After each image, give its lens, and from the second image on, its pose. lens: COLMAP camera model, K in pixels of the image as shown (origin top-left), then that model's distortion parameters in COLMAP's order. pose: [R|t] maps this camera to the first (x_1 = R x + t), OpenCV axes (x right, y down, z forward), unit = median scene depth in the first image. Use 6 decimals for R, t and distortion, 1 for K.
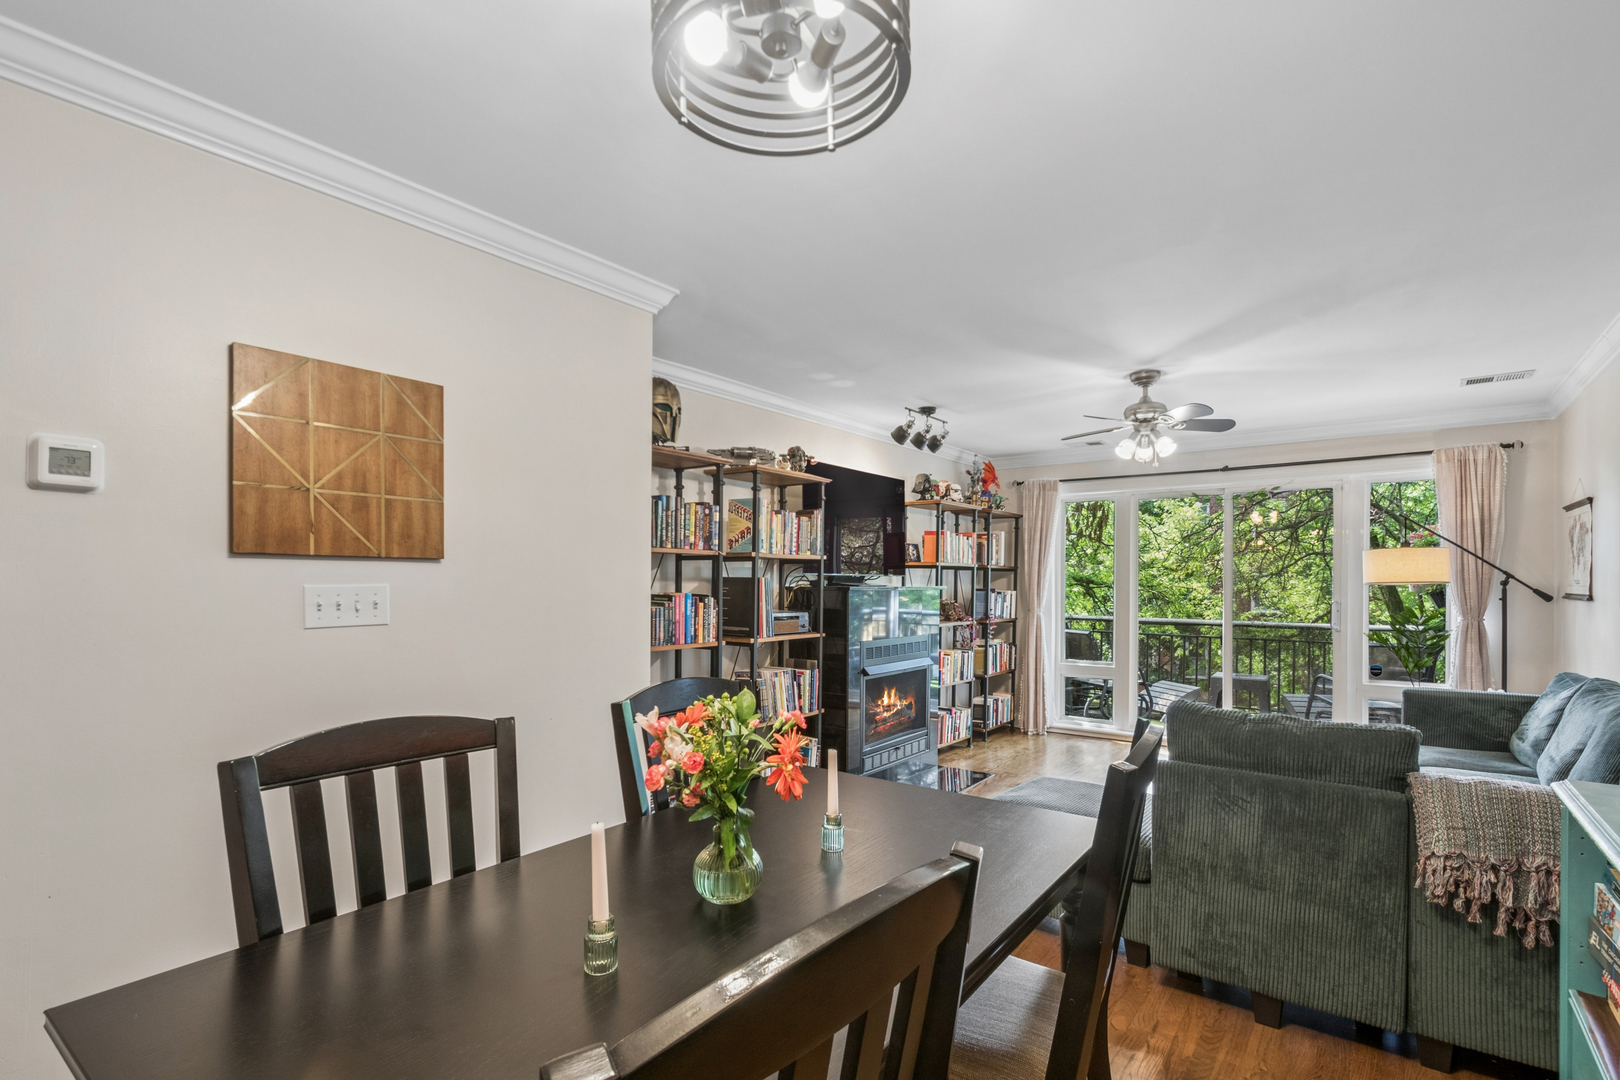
lens RADIAL K [[773.5, 0, 805.2], [0, 773.5, 588.7], [0, 0, 1]] dist [0.000534, -0.001318]
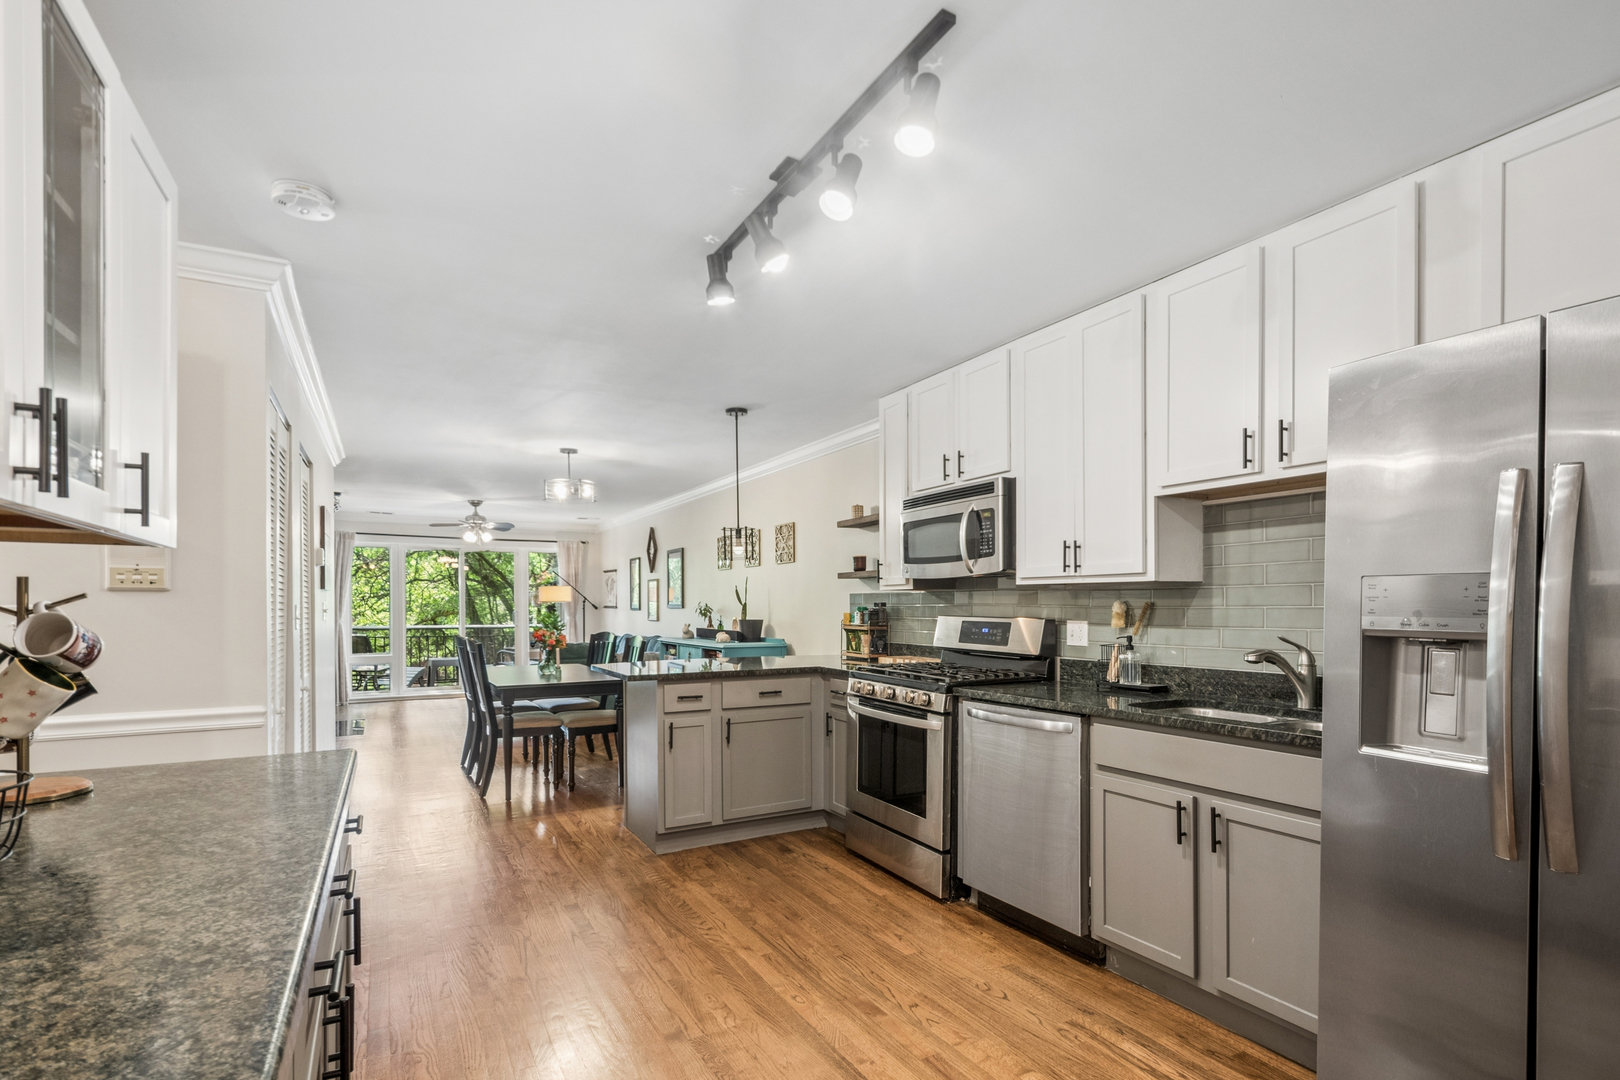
lens RADIAL K [[773.5, 0, 828.8], [0, 773.5, 606.4], [0, 0, 1]] dist [0.000534, -0.001318]
pose [[0.388612, -0.006154, 0.921381, -0.772463], [0.008822, 0.999957, 0.002959, 0.005130], [-0.921359, 0.006979, 0.388649, -0.472897]]
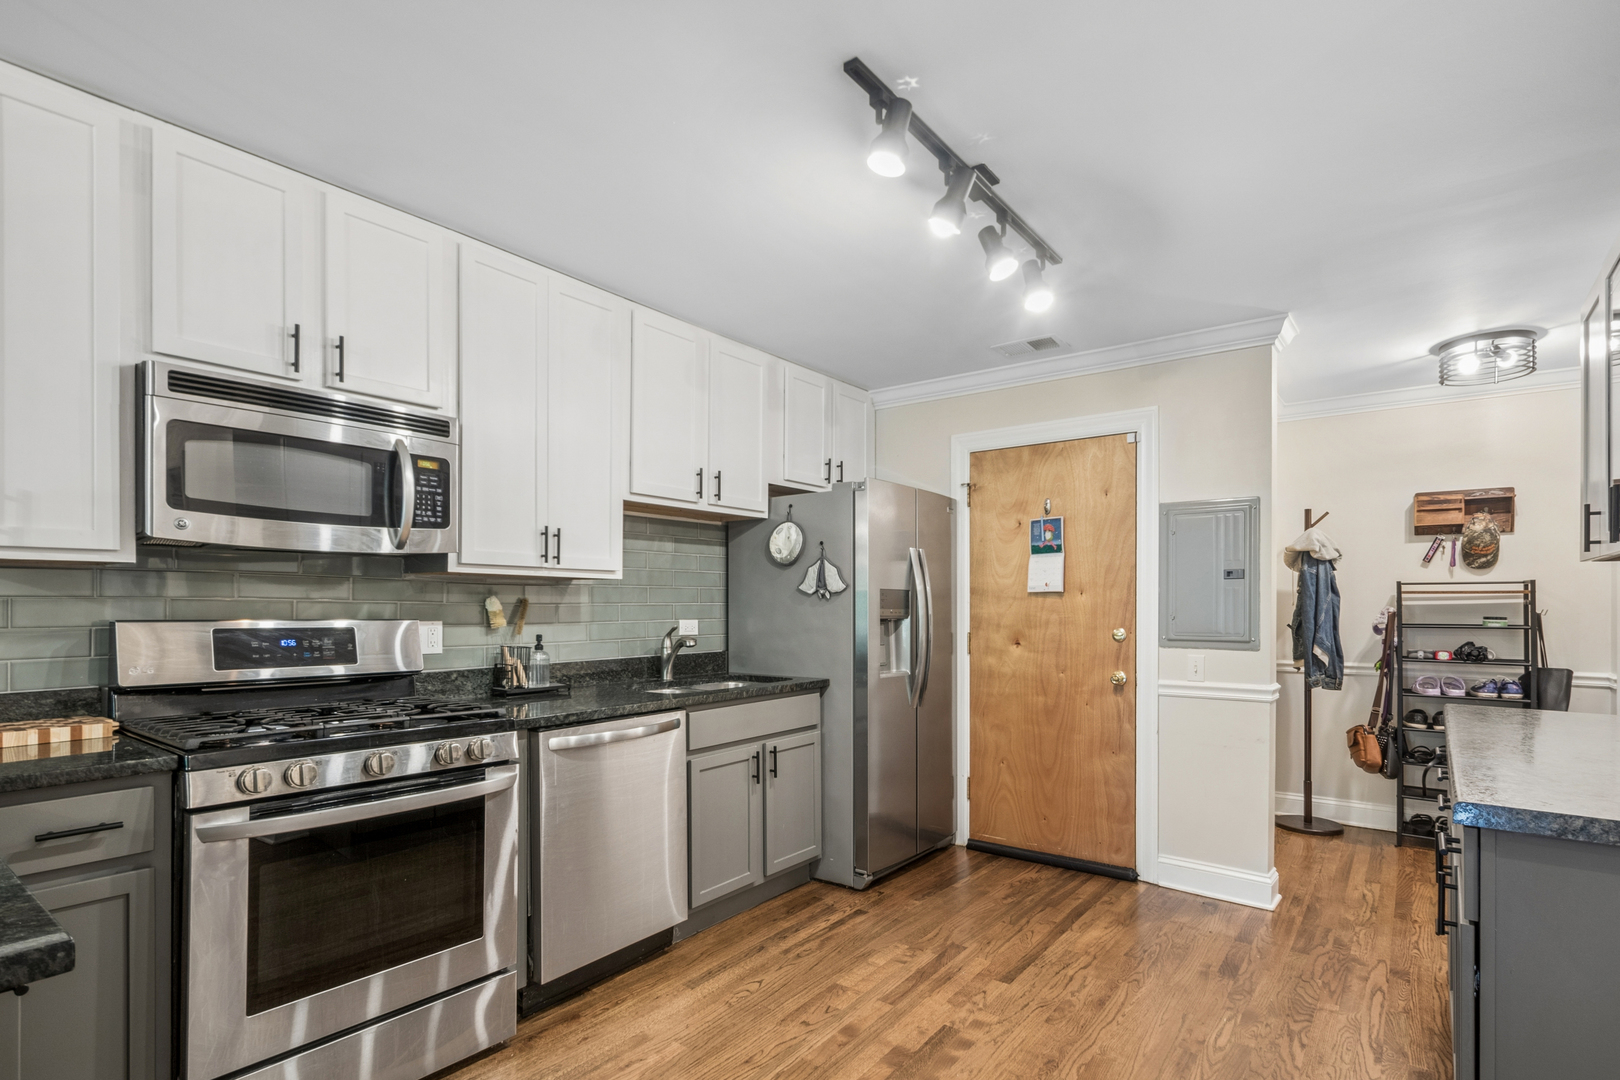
lens RADIAL K [[773.5, 0, 816.3], [0, 773.5, 604.7], [0, 0, 1]] dist [0.000534, -0.001318]
pose [[-0.999894, -0.007915, 0.012190, -0.390818], [-0.007843, 0.999952, 0.005886, 0.005208], [-0.012236, 0.005790, -0.999908, 0.029177]]
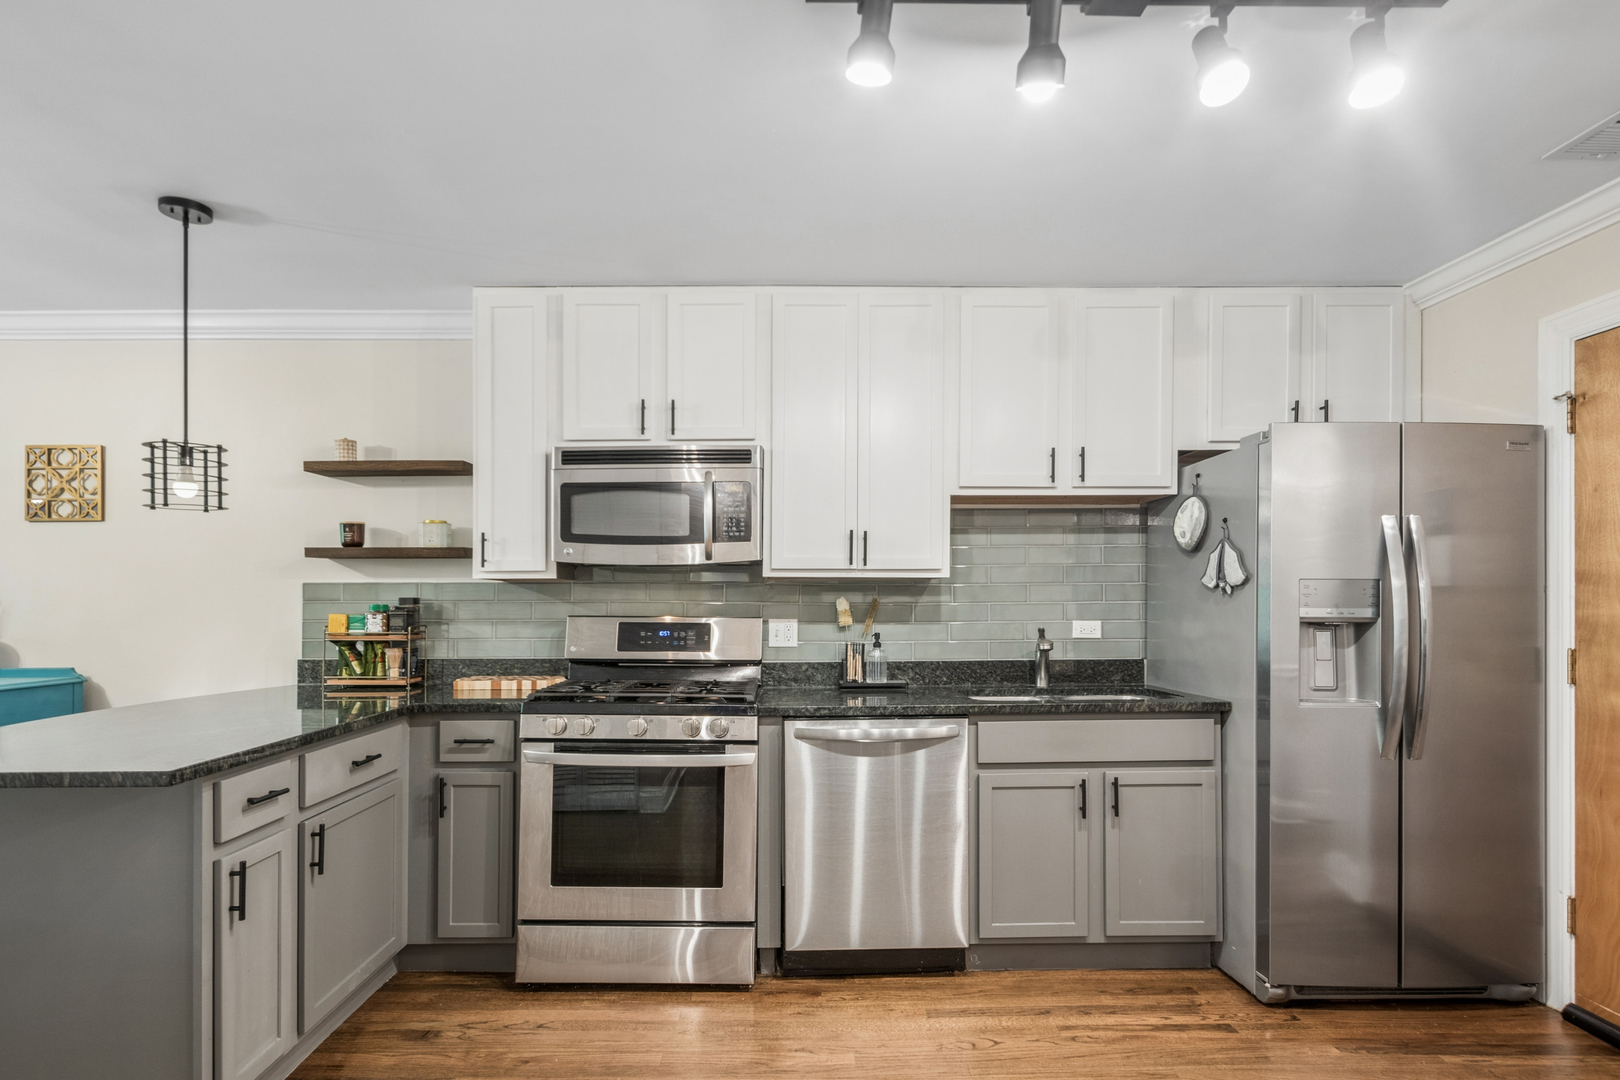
lens RADIAL K [[773.5, 0, 814.2], [0, 773.5, 604.5], [0, 0, 1]] dist [0.000534, -0.001318]
pose [[-0.618872, -0.002582, 0.785488, -0.589748], [0.003393, 0.999976, 0.005961, 0.006307], [-0.785485, 0.006354, -0.618848, -0.103969]]
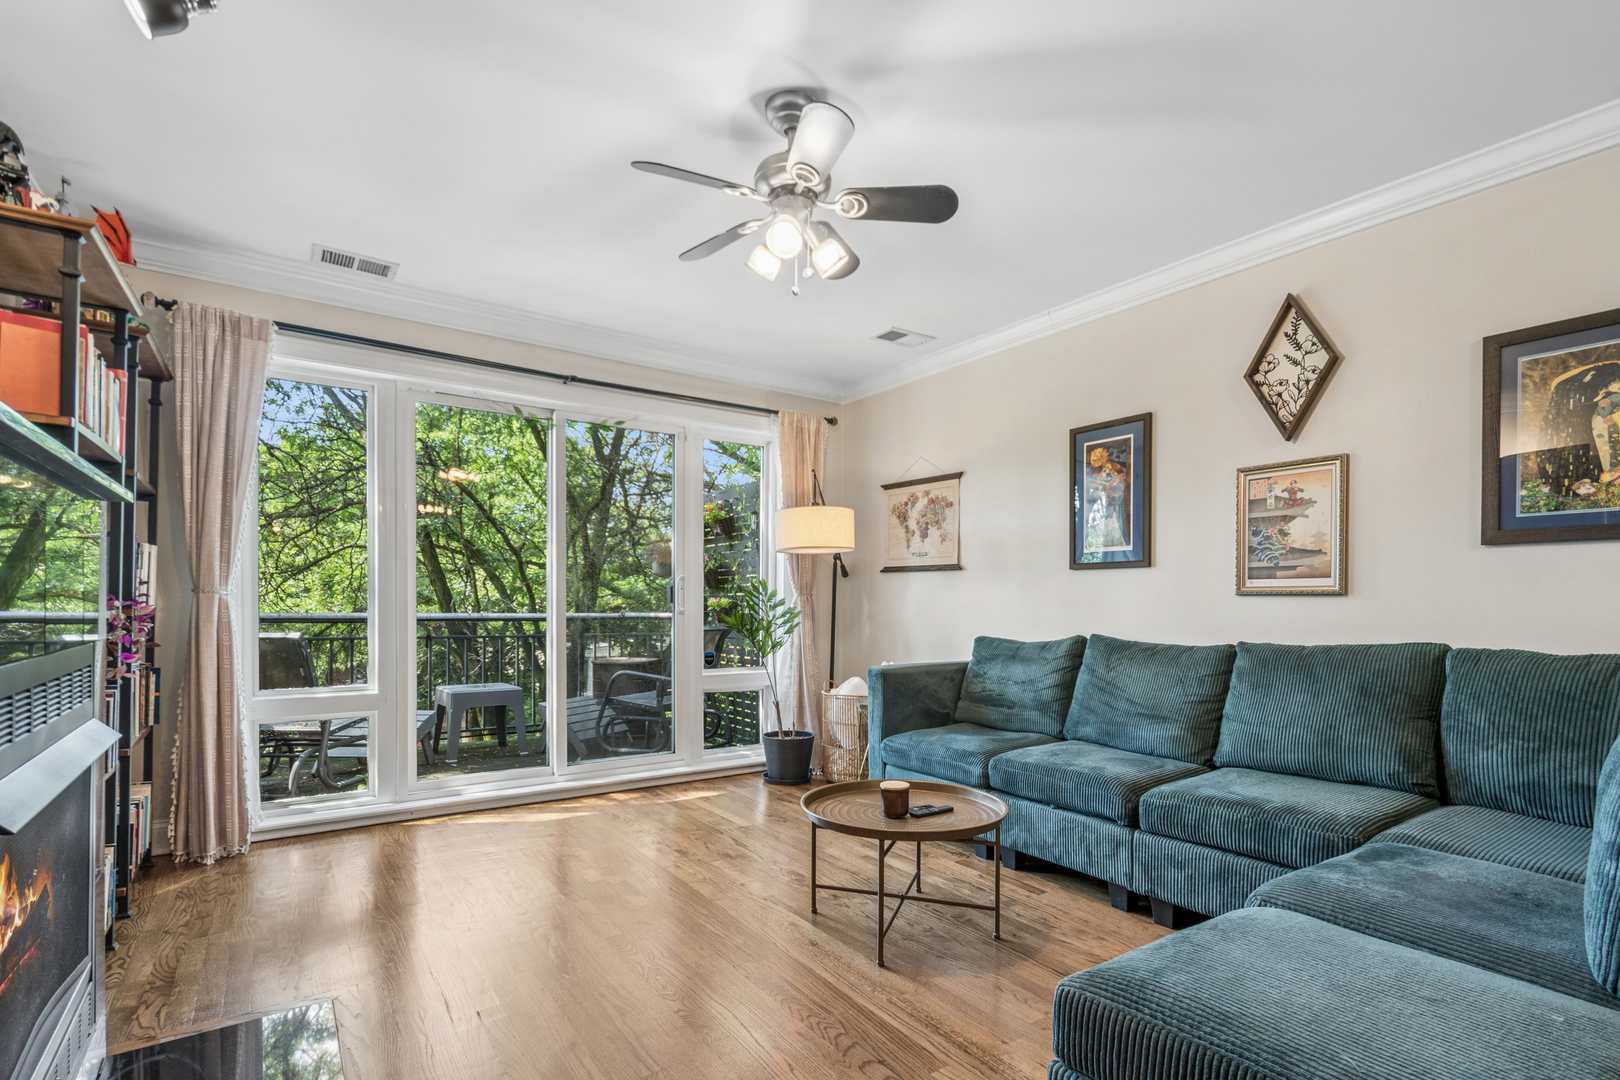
lens RADIAL K [[773.5, 0, 824.4], [0, 773.5, 609.6], [0, 0, 1]] dist [0.000534, -0.001318]
pose [[0.291804, -0.011887, 0.956404, -0.041193], [0.000581, 0.999925, 0.012251, 0.038558], [-0.956478, -0.003020, 0.291789, 0.582745]]
